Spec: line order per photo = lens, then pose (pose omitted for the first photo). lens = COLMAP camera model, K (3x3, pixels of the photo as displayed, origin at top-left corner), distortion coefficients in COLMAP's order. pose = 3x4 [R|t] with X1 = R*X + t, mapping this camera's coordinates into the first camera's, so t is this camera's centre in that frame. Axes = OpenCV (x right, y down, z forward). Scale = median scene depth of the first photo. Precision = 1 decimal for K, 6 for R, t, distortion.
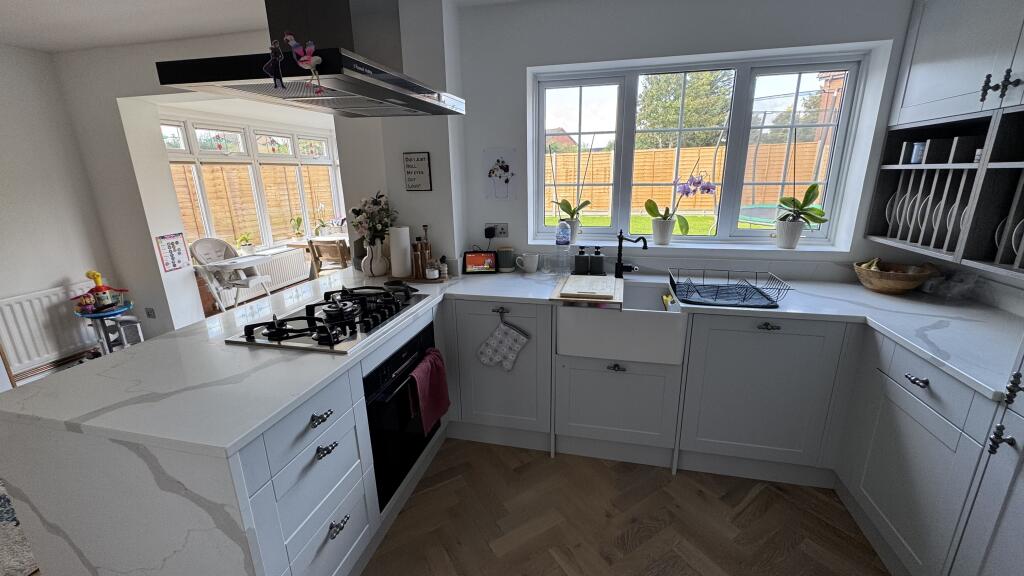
lens RADIAL K [[406.2, 0, 514.8], [0, 406.2, 286.4], [0, 0, 1]] dist [-0.003293, 0.000361]
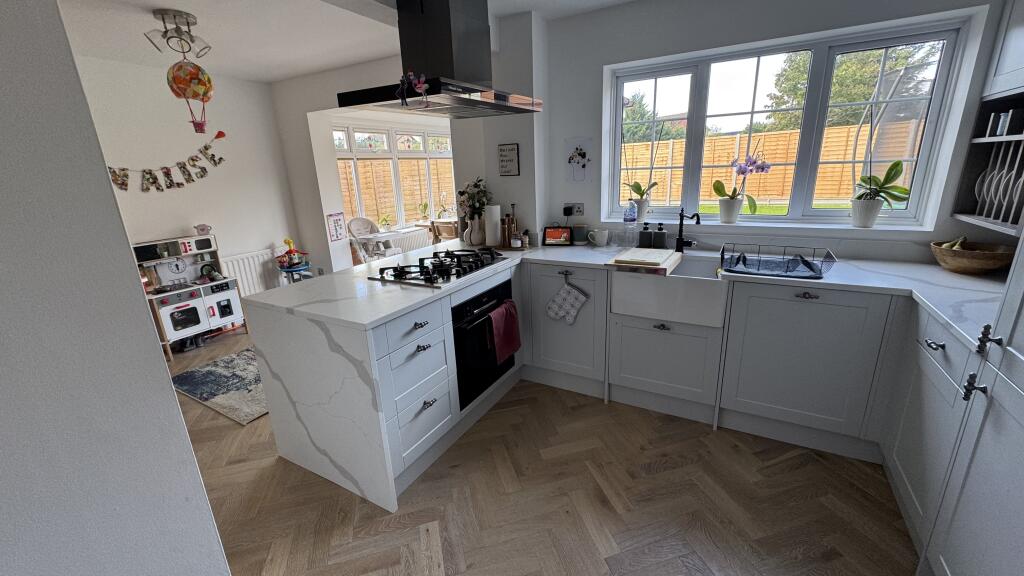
lens RADIAL K [[406.2, 0, 514.8], [0, 406.2, 286.4], [0, 0, 1]] dist [-0.003293, 0.000361]
pose [[0.960518, 0.056713, -0.272378, 0.149429], [-0.051065, 0.998309, 0.027786, 0.071571], [0.273493, -0.012780, 0.961789, -0.201307]]
